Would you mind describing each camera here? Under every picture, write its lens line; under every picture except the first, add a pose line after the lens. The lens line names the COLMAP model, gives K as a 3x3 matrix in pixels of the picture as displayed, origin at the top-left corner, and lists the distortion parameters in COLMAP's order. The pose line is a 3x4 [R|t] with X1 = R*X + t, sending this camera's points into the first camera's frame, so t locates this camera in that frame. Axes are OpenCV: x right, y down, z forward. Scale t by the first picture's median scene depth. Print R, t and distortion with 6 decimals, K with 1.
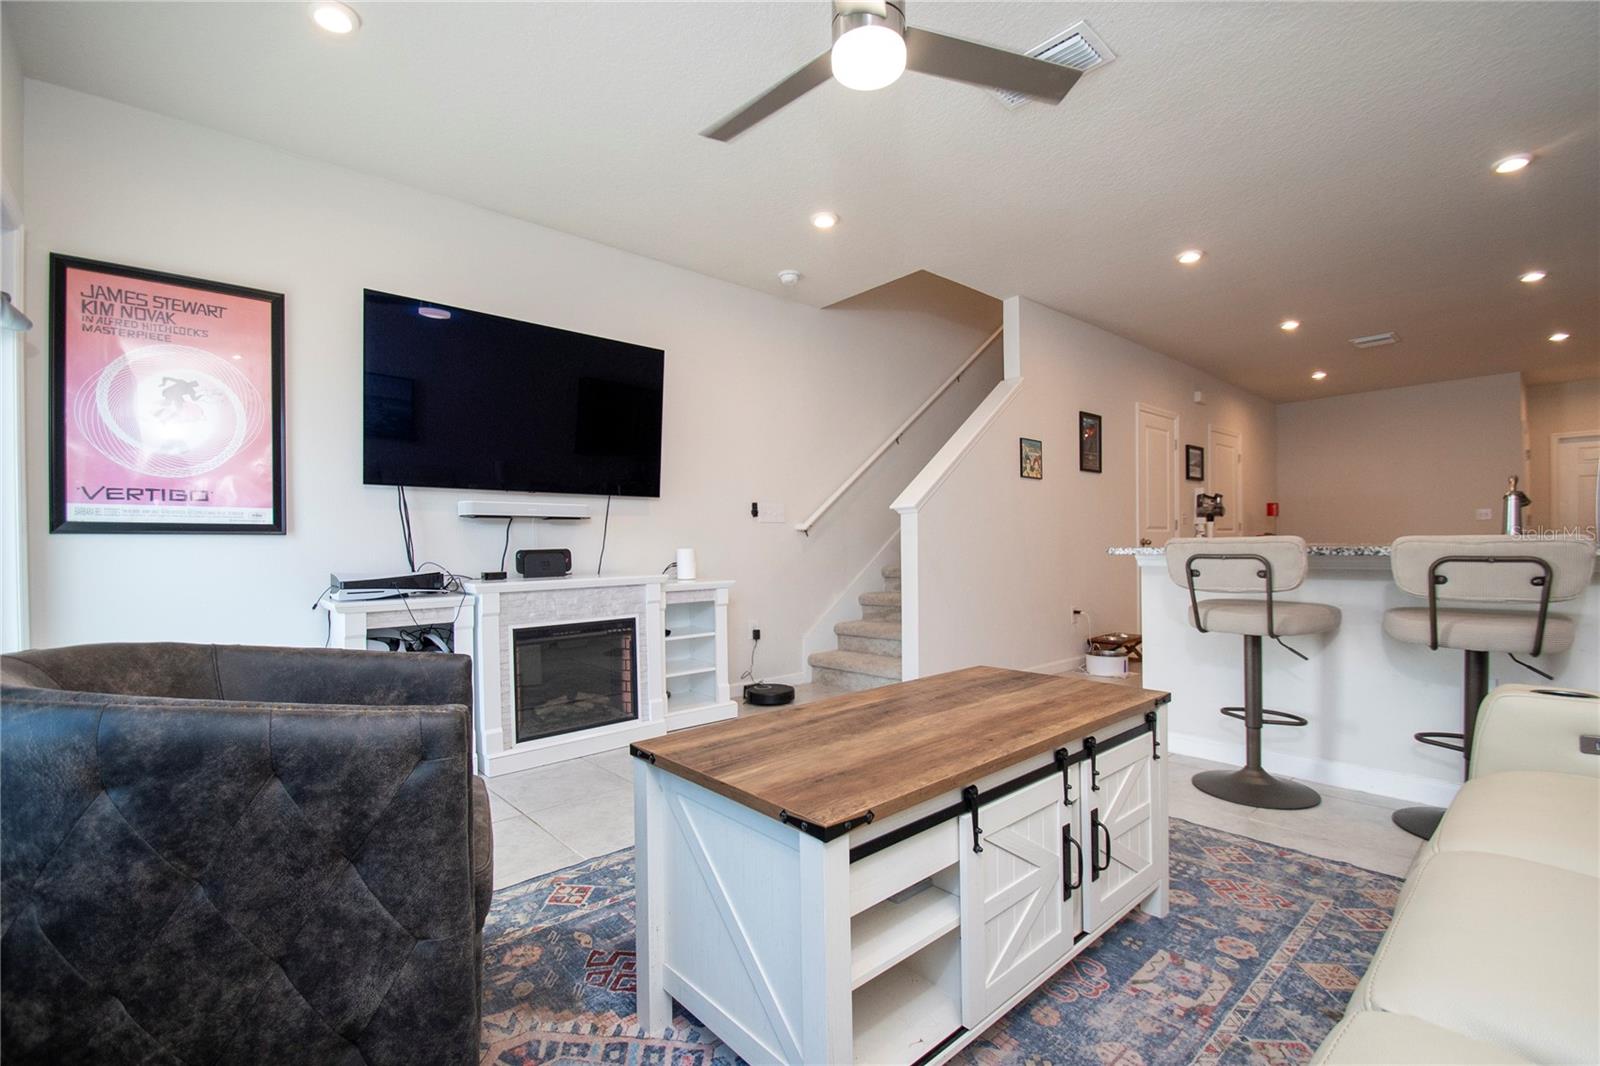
lens RADIAL K [[701.9, 0, 801.4], [0, 701.9, 541.2], [0, 0, 1]] dist [0.009149, -0.012684]
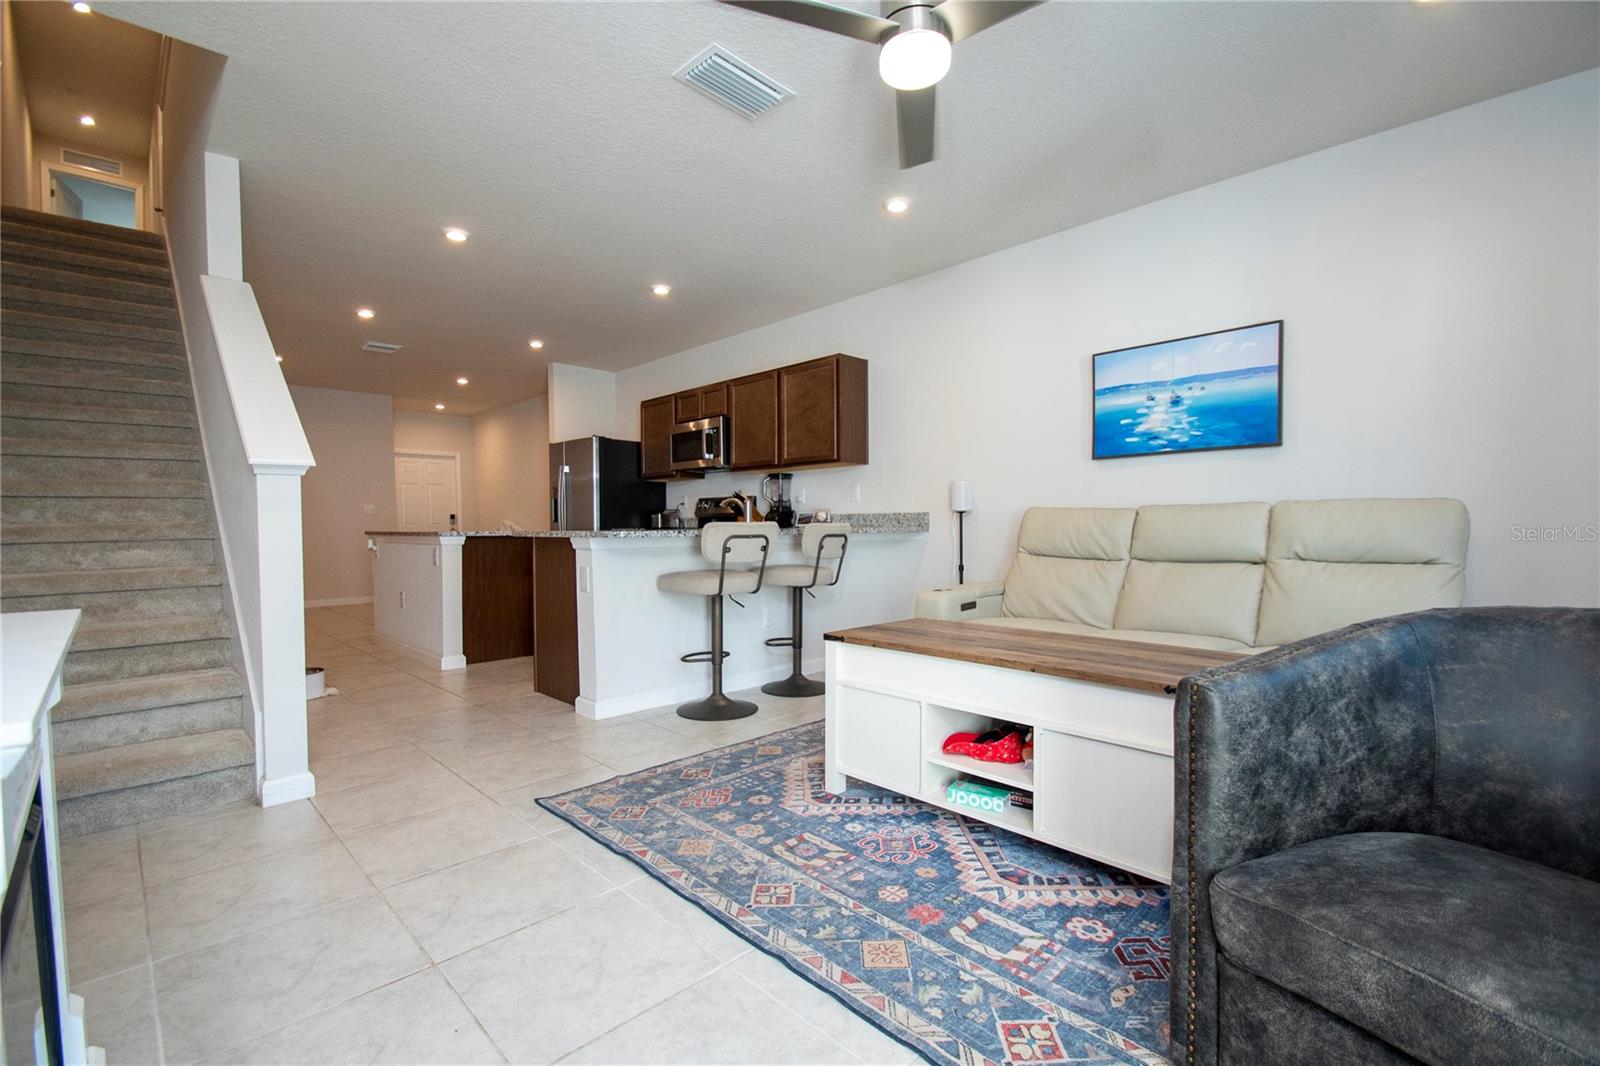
lens RADIAL K [[701.9, 0, 801.5], [0, 701.9, 550.6], [0, 0, 1]] dist [0.009149, -0.012684]
pose [[-0.047280, -0.025637, 0.998553, -0.719205], [0.005399, 0.999649, 0.025921, 0.014291], [-0.998867, 0.006617, -0.047125, 0.922024]]
